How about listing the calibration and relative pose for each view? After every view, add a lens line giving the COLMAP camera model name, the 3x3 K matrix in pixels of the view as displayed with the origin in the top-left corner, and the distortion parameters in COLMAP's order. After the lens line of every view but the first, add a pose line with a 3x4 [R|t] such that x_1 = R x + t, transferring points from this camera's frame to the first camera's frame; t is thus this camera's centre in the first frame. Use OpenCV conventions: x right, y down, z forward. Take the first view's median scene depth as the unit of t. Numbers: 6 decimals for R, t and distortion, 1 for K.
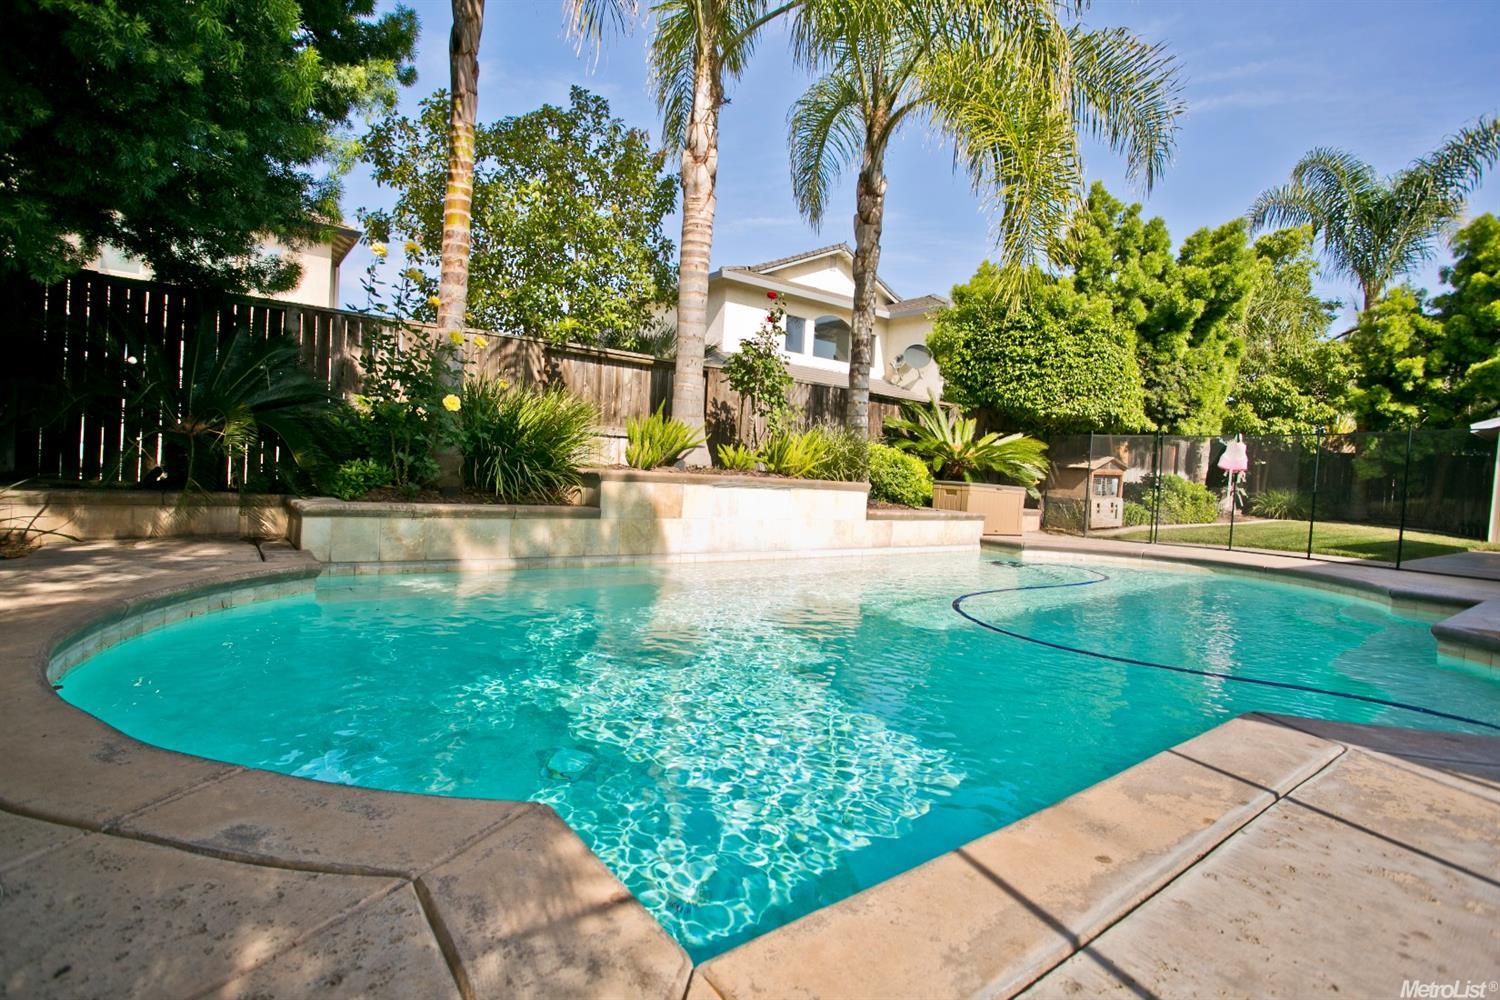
lens RADIAL K [[722.0, 0, 742.6], [0, 722.0, 498.6], [0, 0, 1]] dist [-0.066690, 0.033077]
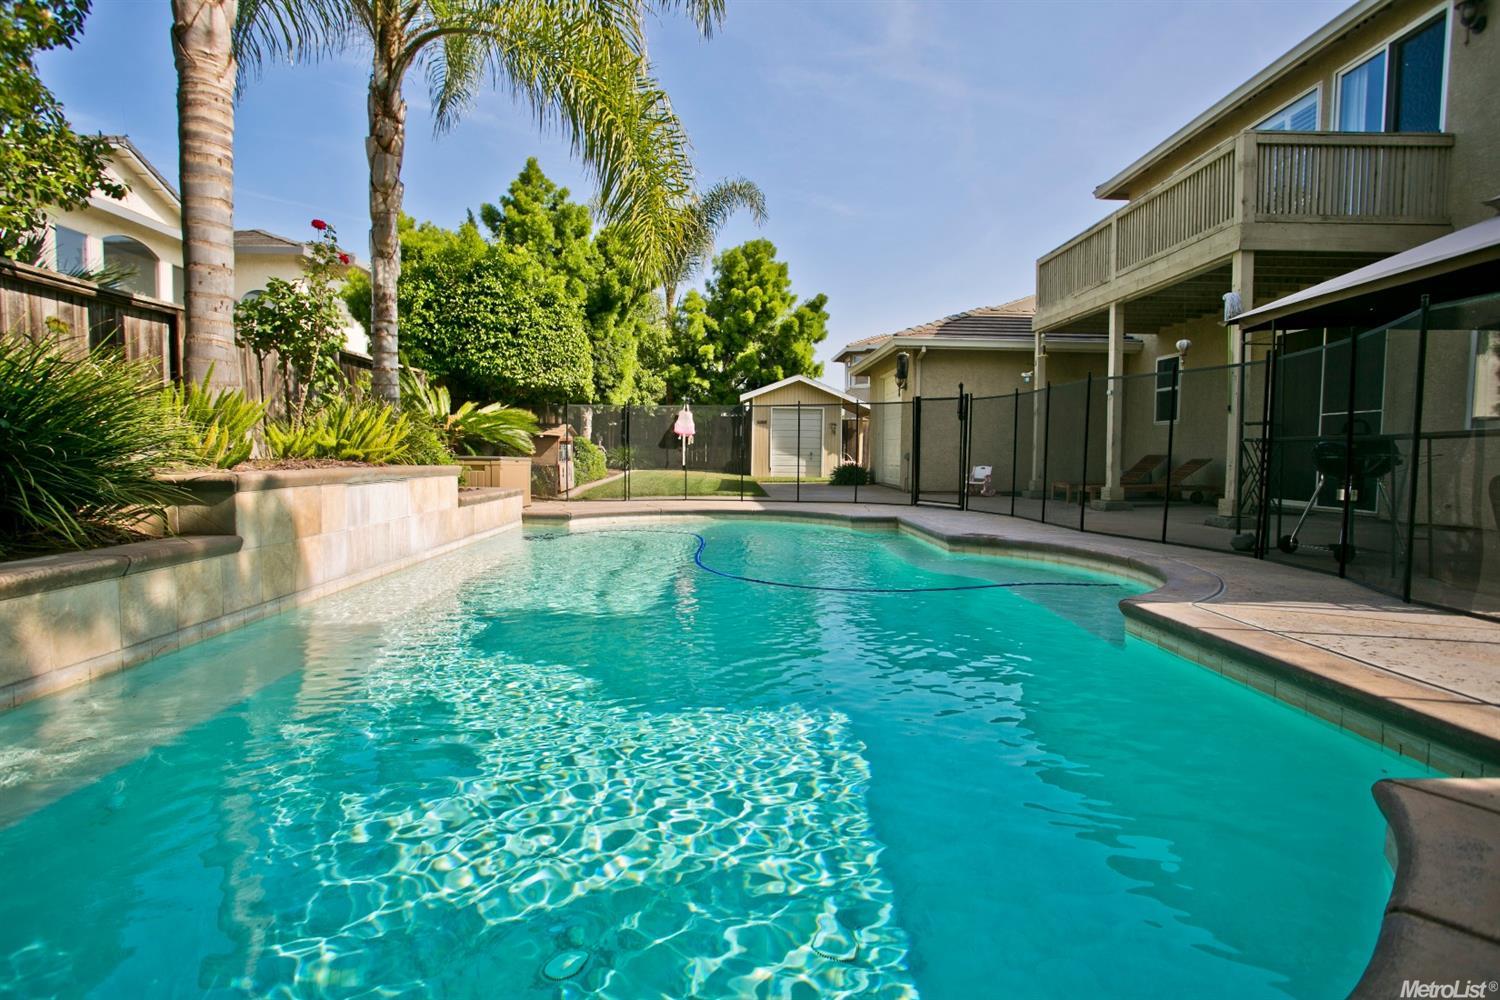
lens RADIAL K [[722.0, 0, 742.6], [0, 722.0, 498.6], [0, 0, 1]] dist [-0.066690, 0.033077]
pose [[0.602682, -0.099785, 0.791718, -0.203923], [0.056826, 0.994999, 0.082148, -0.021796], [-0.795956, -0.004519, 0.605338, 0.133630]]
